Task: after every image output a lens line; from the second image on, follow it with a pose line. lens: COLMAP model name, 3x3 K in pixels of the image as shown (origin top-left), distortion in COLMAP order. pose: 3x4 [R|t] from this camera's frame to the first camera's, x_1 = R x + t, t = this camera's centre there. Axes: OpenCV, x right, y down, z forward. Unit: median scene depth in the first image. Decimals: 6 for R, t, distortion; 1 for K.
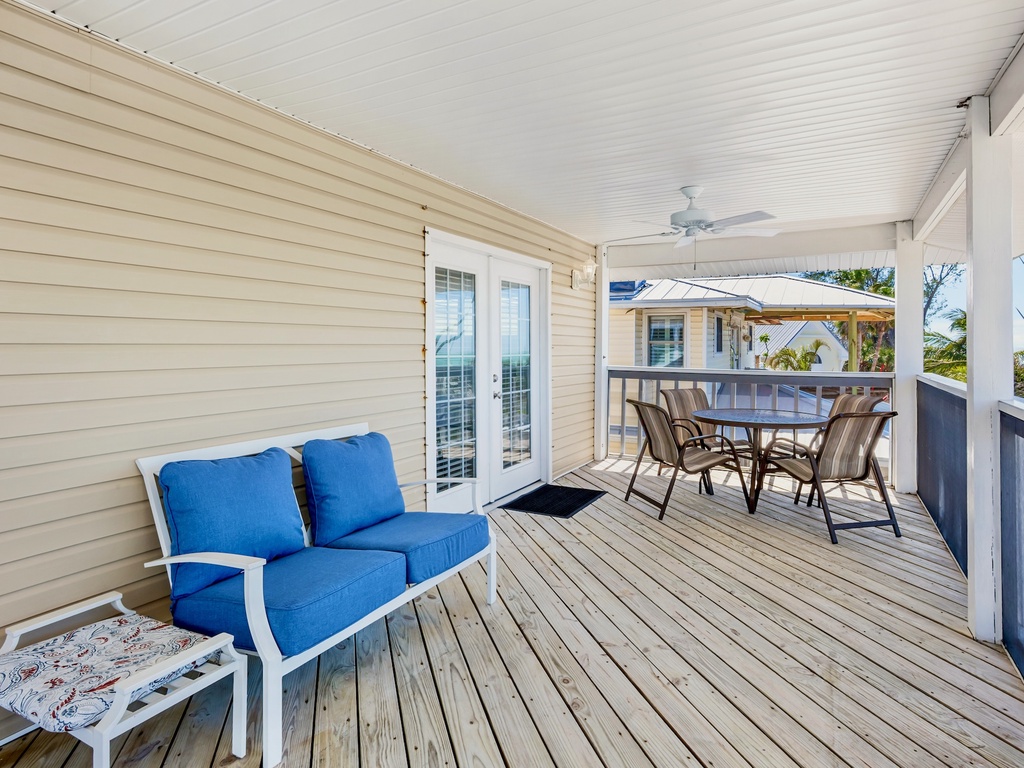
lens RADIAL K [[580.9, 0, 510.6], [0, 580.9, 342.1], [0, 0, 1]] dist [0.002848, 0.002168]
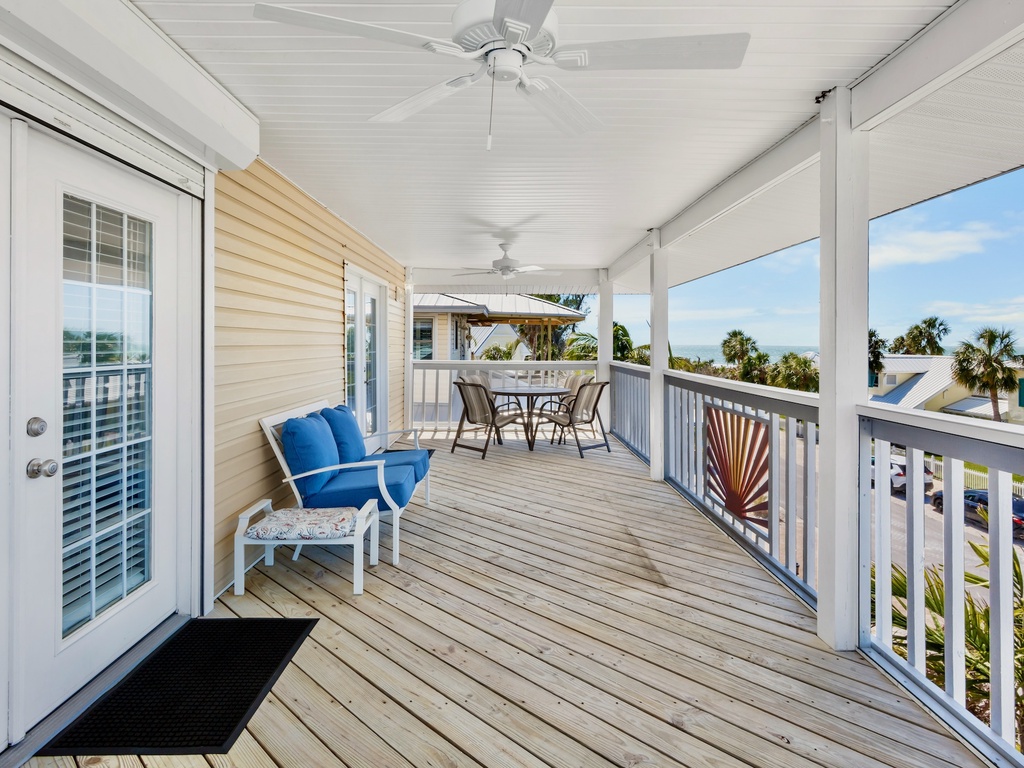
lens RADIAL K [[580.9, 0, 510.6], [0, 580.9, 342.1], [0, 0, 1]] dist [0.002848, 0.002168]
pose [[0.869413, -0.000224, 0.494087, -0.356221], [-0.001611, 0.999993, 0.003287, -0.004848], [-0.494084, -0.003653, 0.869406, -0.294783]]
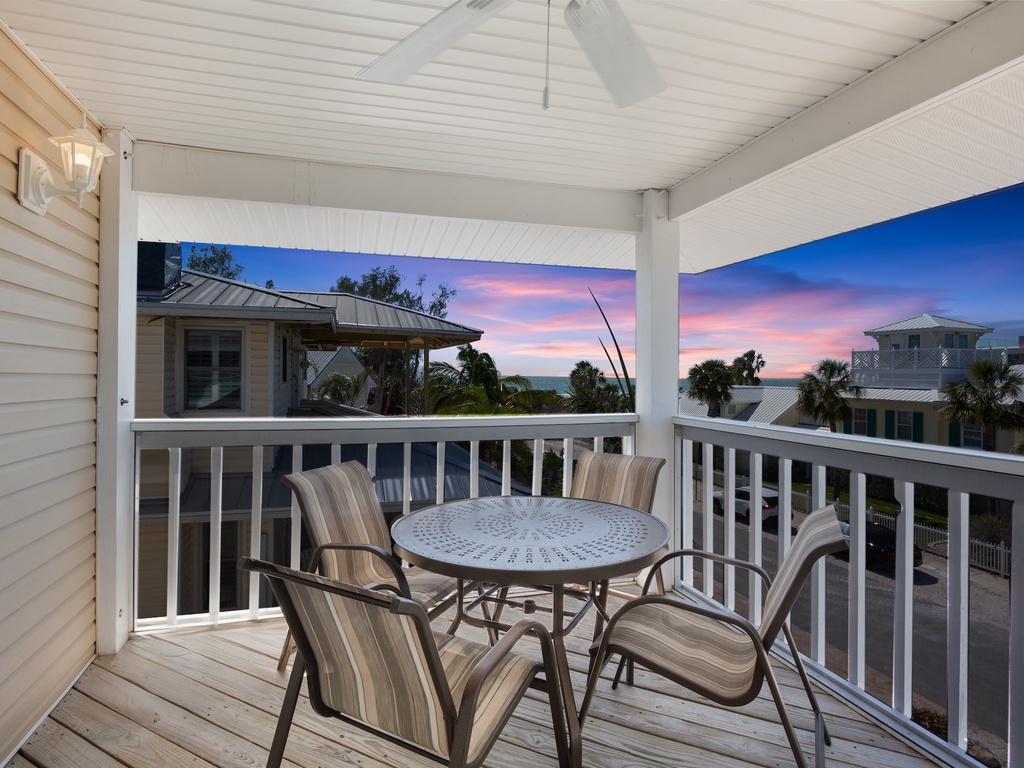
lens RADIAL K [[559.6, 0, 496.7], [0, 559.6, 375.0], [0, 0, 1]] dist [-0.002417, 0.000489]
pose [[0.711200, -0.000189, 0.702990, 0.085587], [-0.006144, 0.999960, 0.006485, 0.003661], [-0.702963, -0.008932, 0.711170, 0.652886]]
